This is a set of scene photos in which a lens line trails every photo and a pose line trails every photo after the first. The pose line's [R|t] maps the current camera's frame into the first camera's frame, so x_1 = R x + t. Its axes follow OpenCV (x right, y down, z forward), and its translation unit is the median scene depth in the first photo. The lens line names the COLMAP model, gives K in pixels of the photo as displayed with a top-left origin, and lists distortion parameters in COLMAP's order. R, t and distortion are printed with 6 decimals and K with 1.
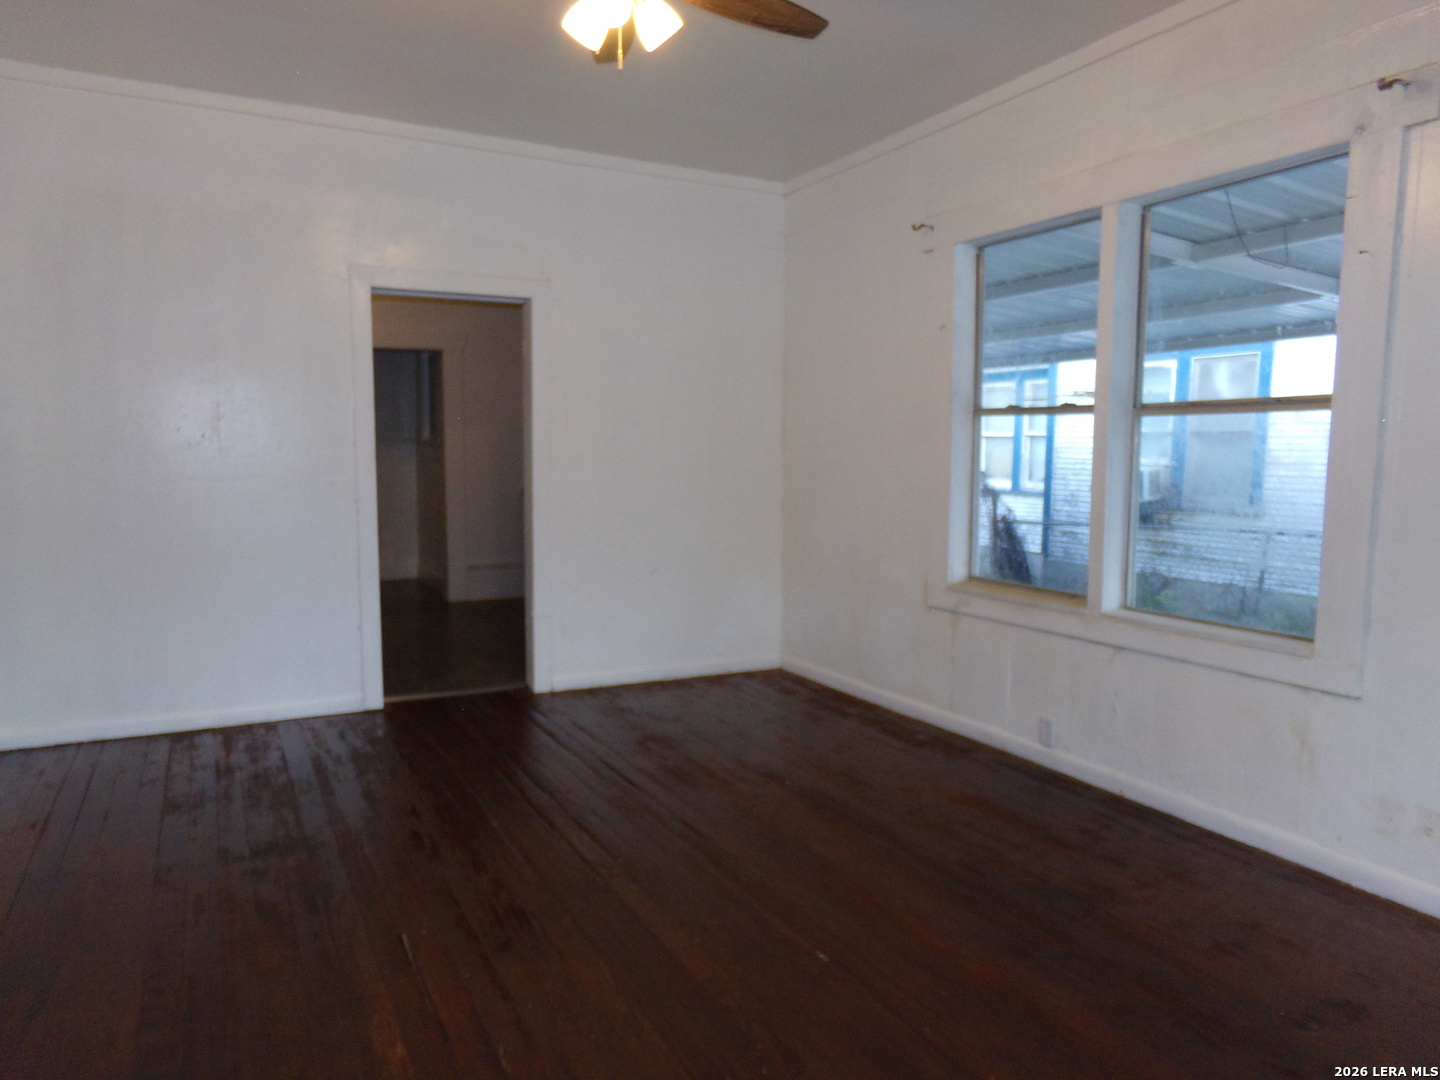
lens RADIAL K [[958.9, 0, 720.0], [0, 958.9, 540.0], [0, 0, 1]] dist [-0.088476, 0.118634]
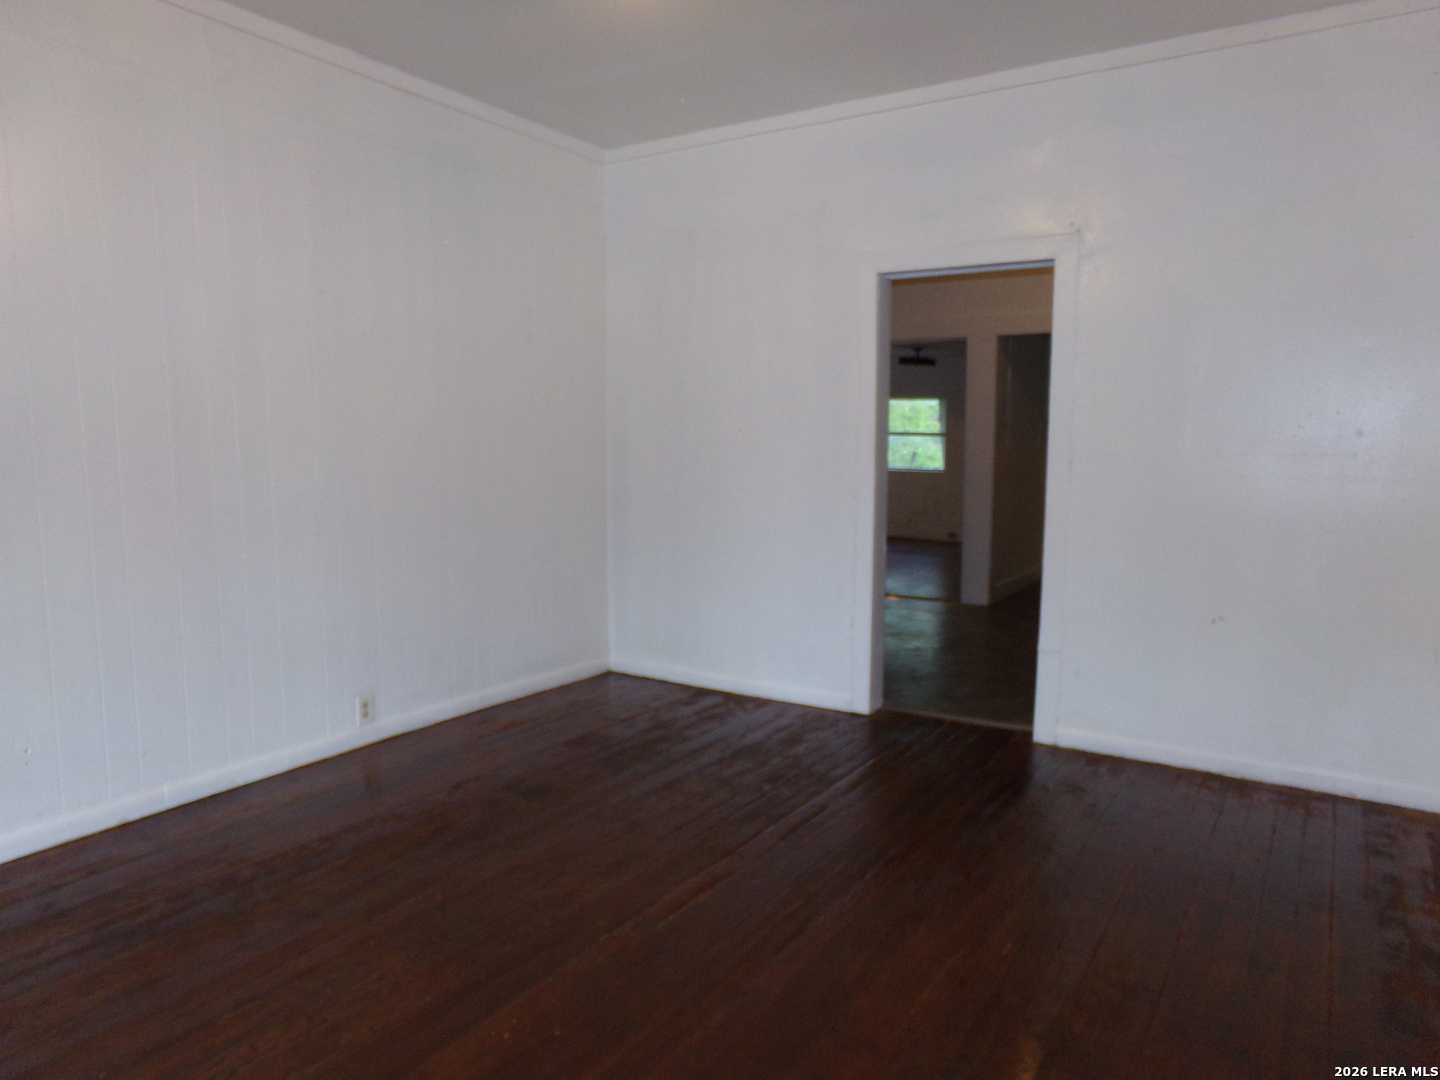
lens RADIAL K [[958.9, 0, 720.0], [0, 958.9, 540.0], [0, 0, 1]] dist [-0.088476, 0.118634]
pose [[0.496267, 0.084031, -0.864094, 0.438976], [-0.074619, 0.995750, 0.053979, -0.044796], [0.864957, 0.037690, 0.500428, 0.418049]]
